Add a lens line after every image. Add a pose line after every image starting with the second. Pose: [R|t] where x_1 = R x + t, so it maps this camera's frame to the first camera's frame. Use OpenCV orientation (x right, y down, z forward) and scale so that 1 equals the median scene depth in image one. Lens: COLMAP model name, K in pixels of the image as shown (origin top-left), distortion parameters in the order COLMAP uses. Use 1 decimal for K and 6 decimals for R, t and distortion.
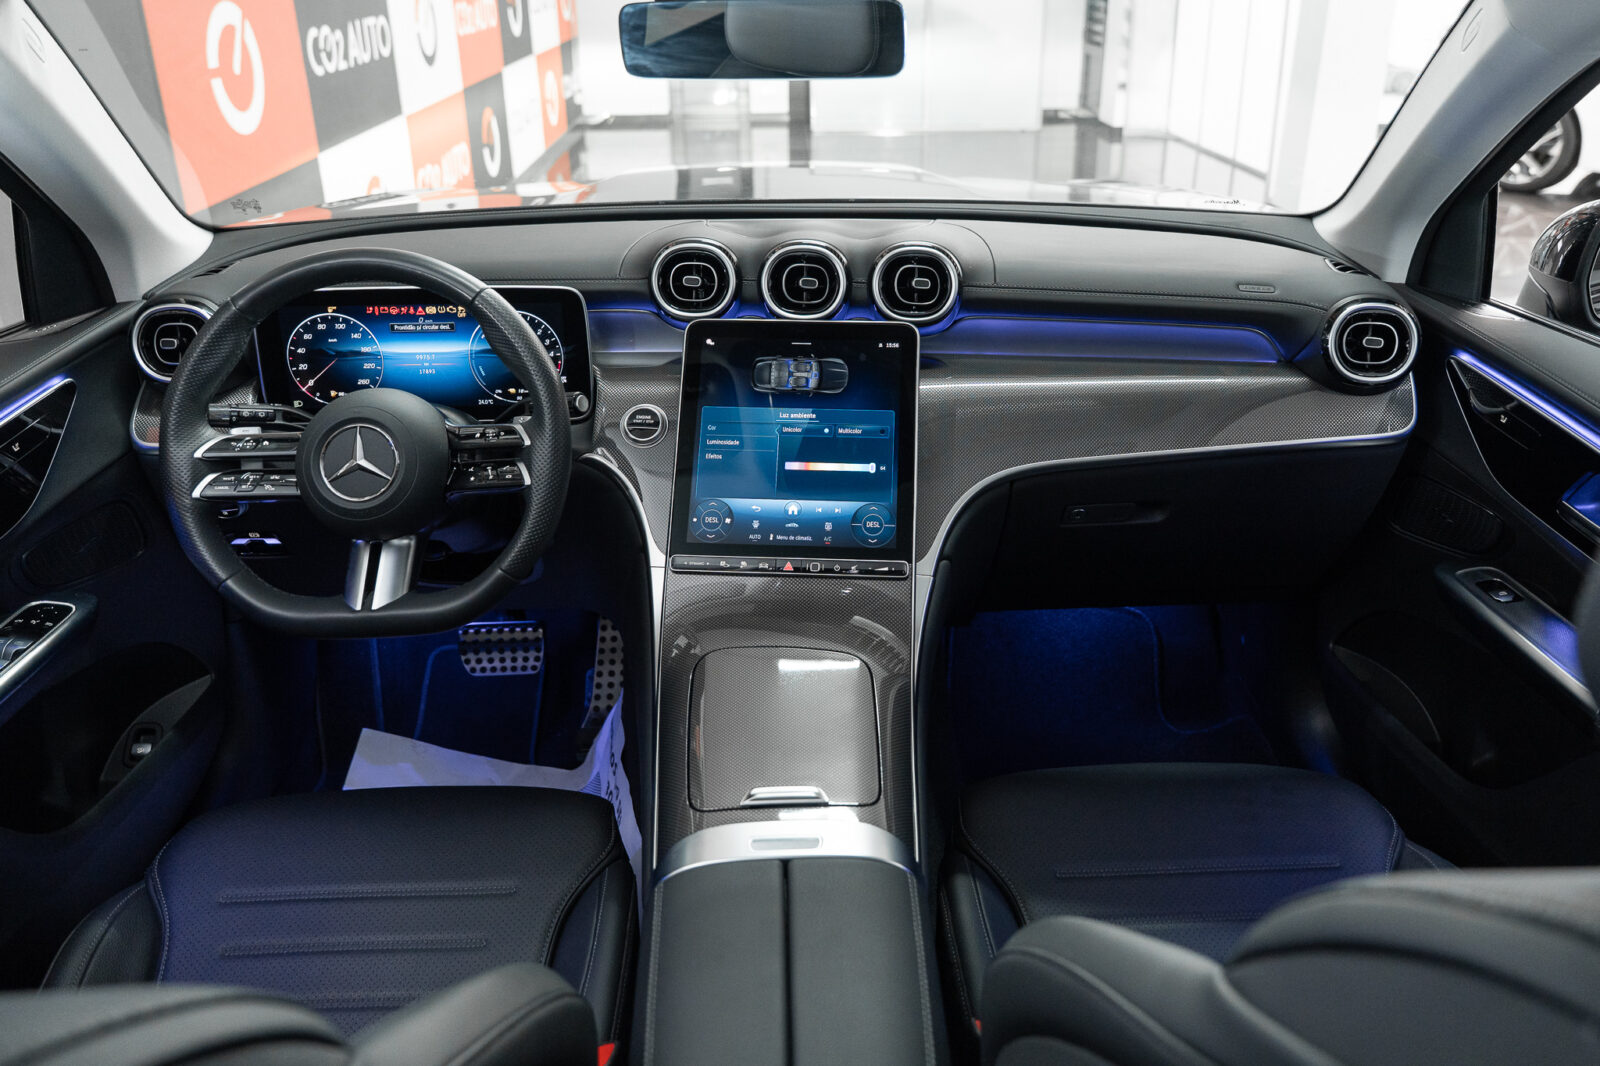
lens RADIAL K [[1200.9, 0, 822.2], [0, 1200.9, 471.5], [0, 0, 1]] dist [-0.003003, -0.003882]
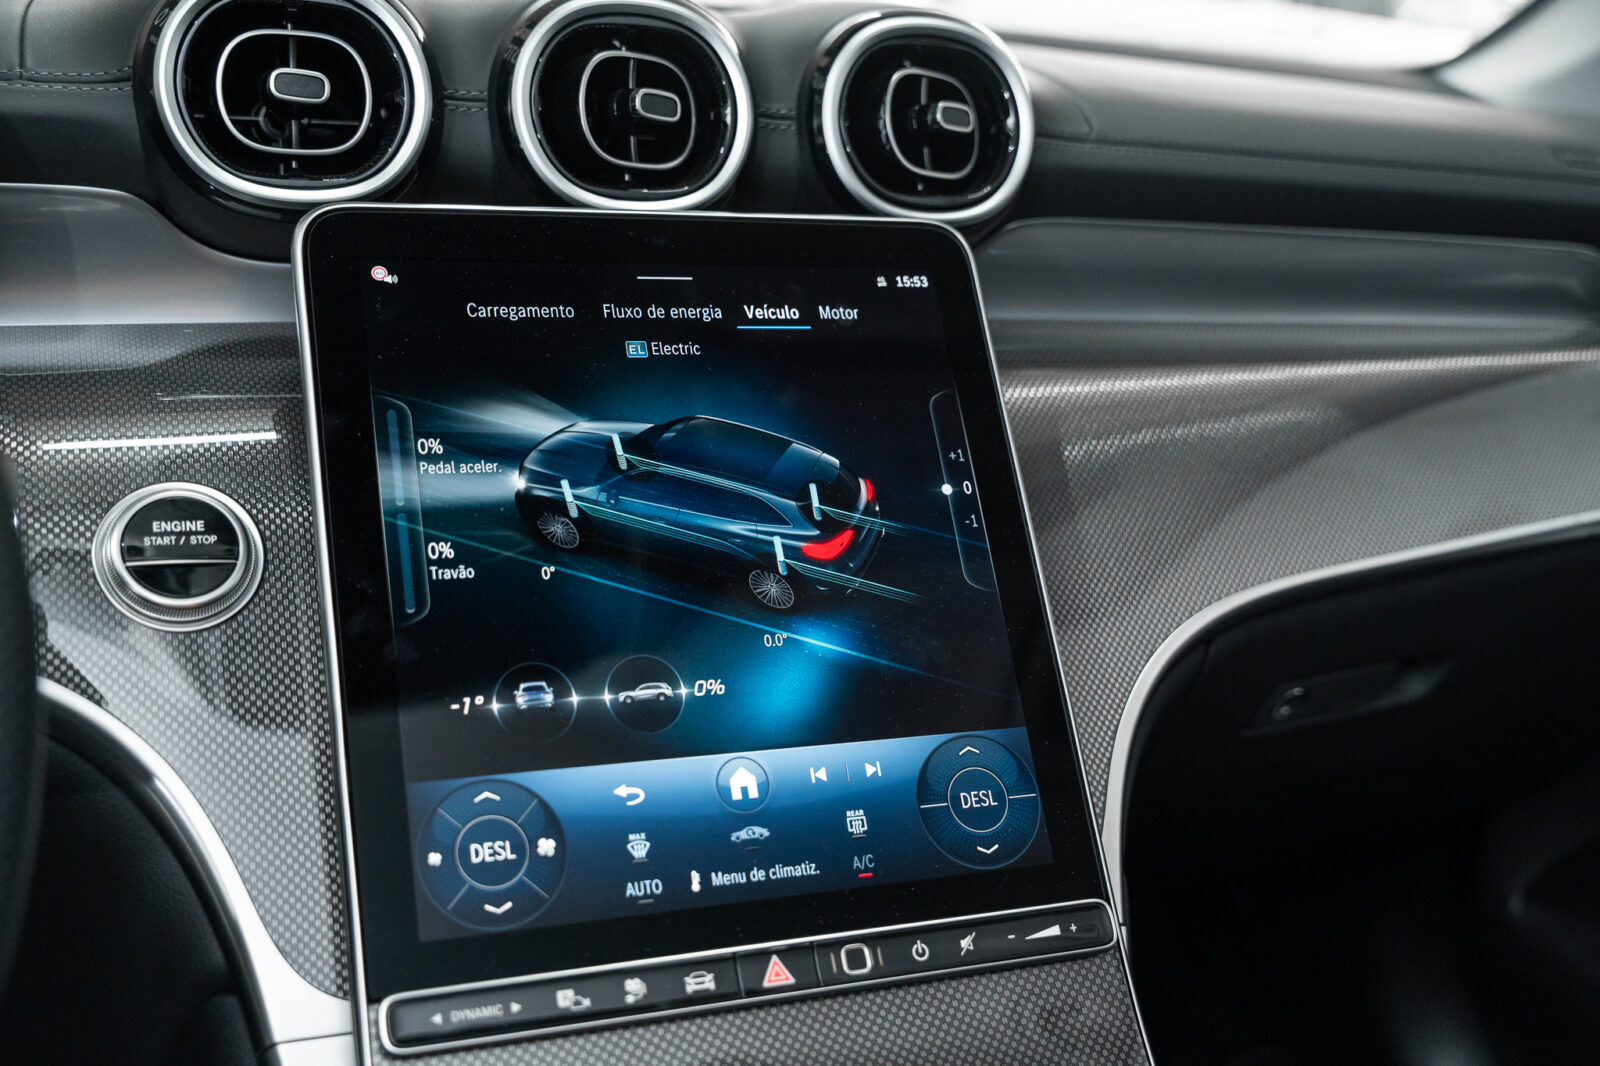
lens RADIAL K [[1730.4, 0, 800.0], [0, 1730.4, 533.0], [0, 0, 1]] dist [-0.003734, 0.016743]
pose [[0.902802, -0.060928, 0.425719, -0.191022], [0.084005, 0.995828, -0.035623, -0.015623], [-0.421773, 0.067923, 0.904154, 0.549888]]
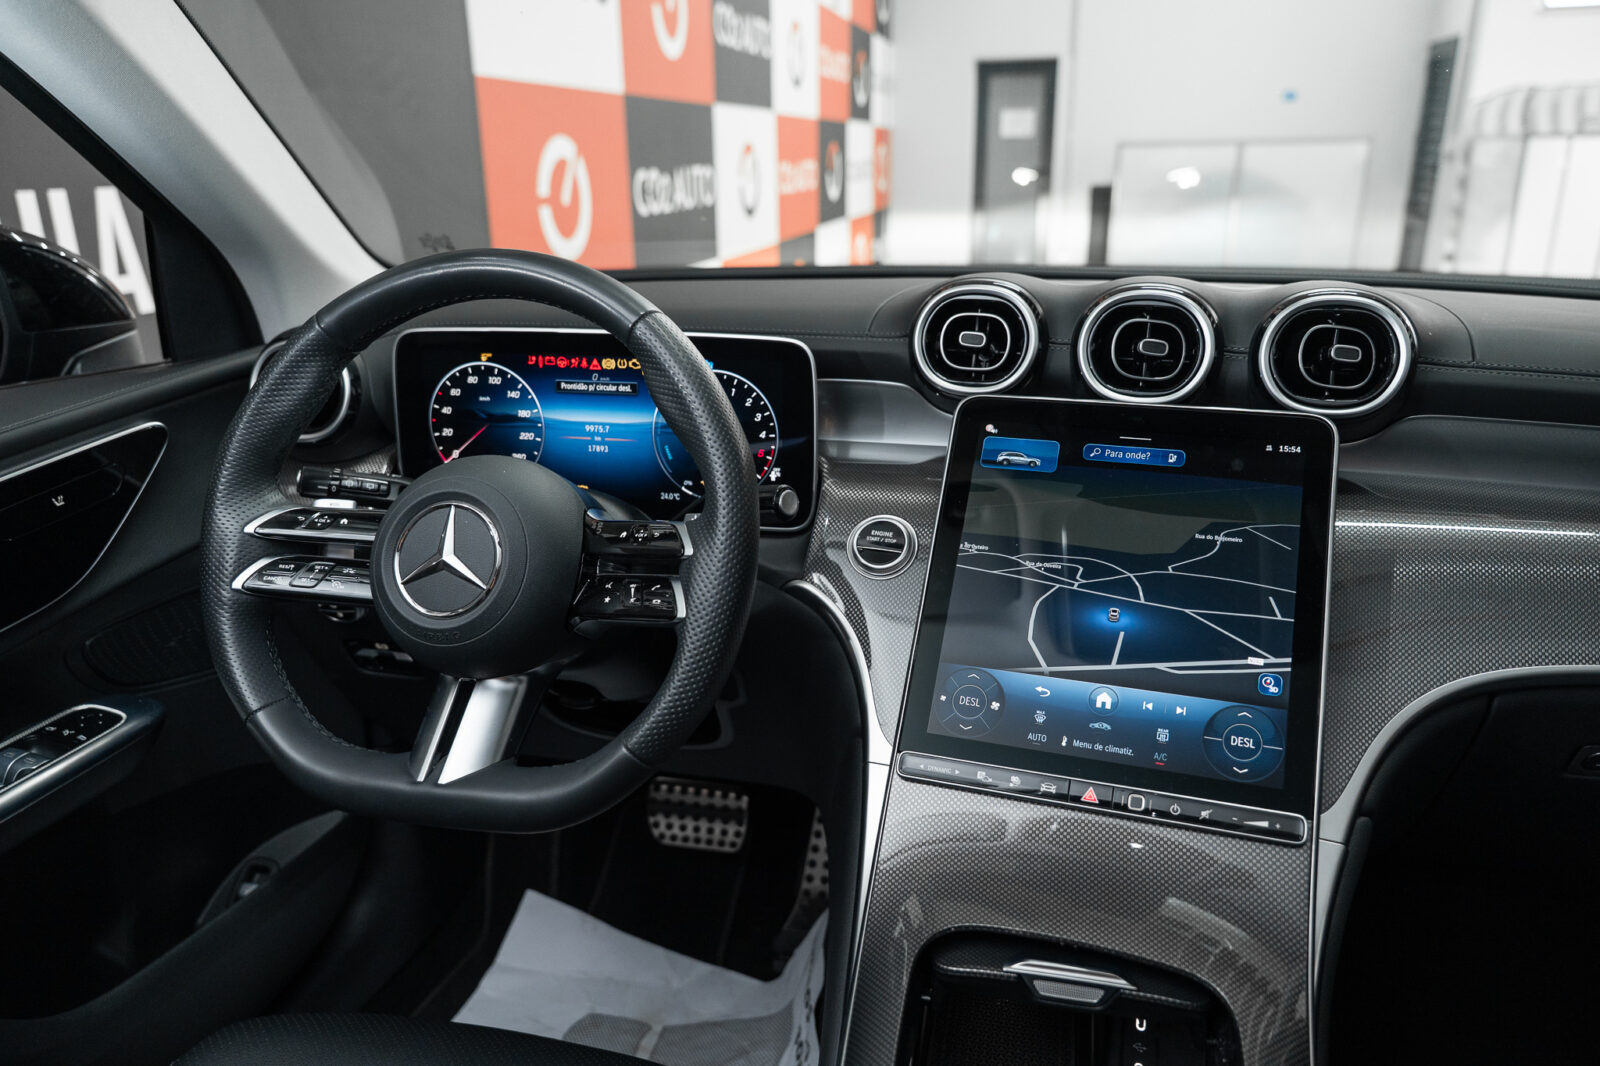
lens RADIAL K [[1106.2, 0, 800.0], [0, 1106.2, 533.0], [0, 0, 1]] dist [-0.001269, -0.002153]
pose [[0.963540, 0.079797, -0.255389, -0.034722], [-0.098488, 0.993253, -0.061234, -0.003100], [0.248779, 0.084154, 0.964897, 0.389885]]
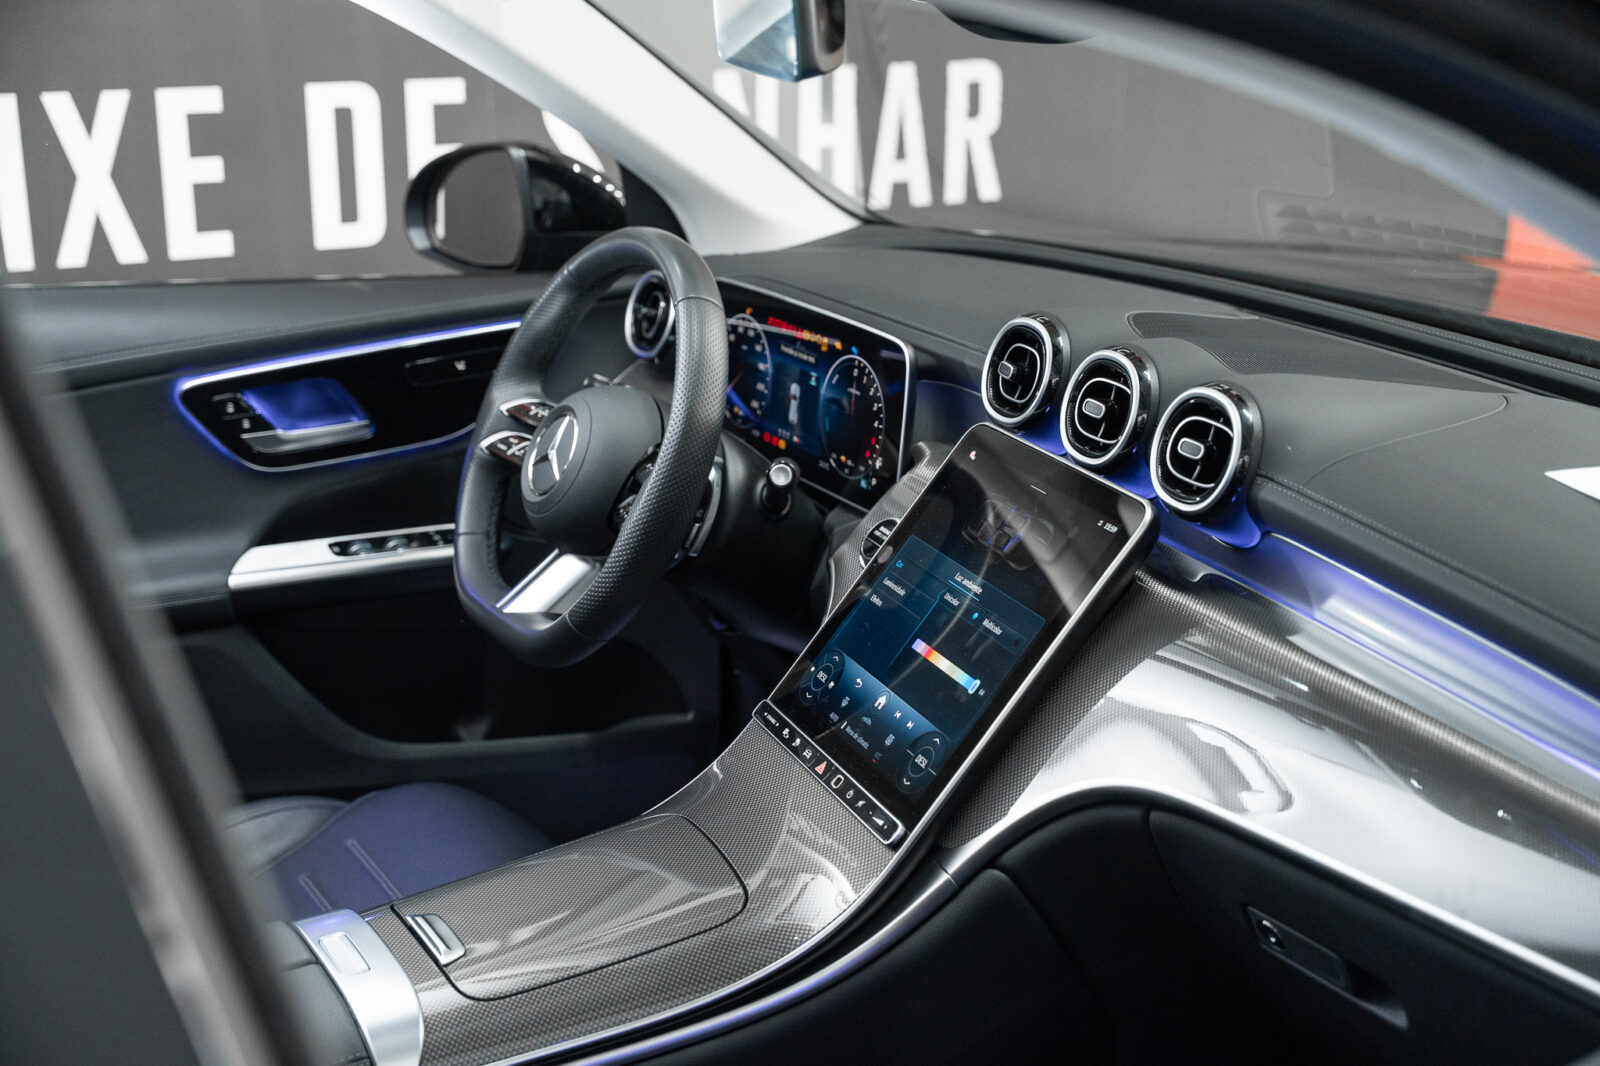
lens RADIAL K [[2054.4, 0, 800.0], [0, 2054.4, 533.0], [0, 0, 1]] dist [-0.003338, 0.000490]
pose [[0.450681, 0.270603, -0.850683, 0.872083], [-0.359973, 0.927124, 0.104211, -0.153253], [0.816888, 0.259257, 0.515247, 0.323989]]
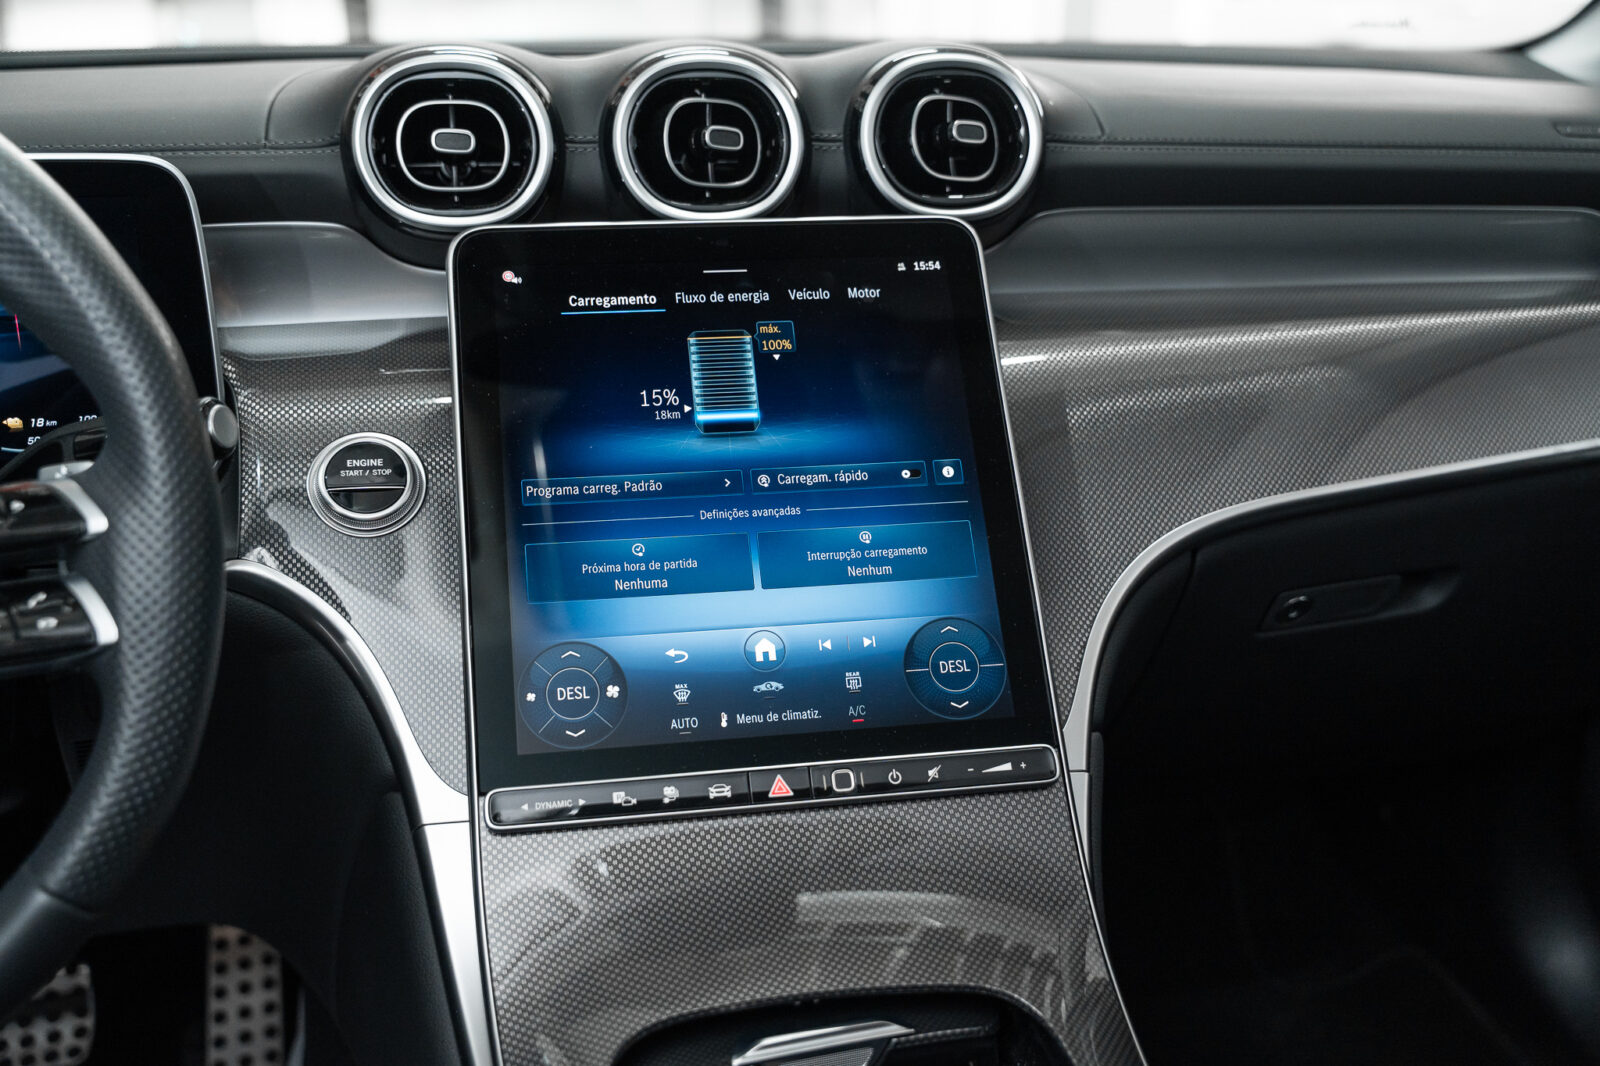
lens RADIAL K [[1616.8, 0, 800.0], [0, 1616.8, 533.0], [0, 0, 1]] dist [0.003073, -0.009895]
pose [[0.968814, -0.076225, 0.235774, -0.136045], [0.087250, 0.995511, -0.036673, 0.012254], [-0.231921, 0.056100, 0.971116, 0.423786]]
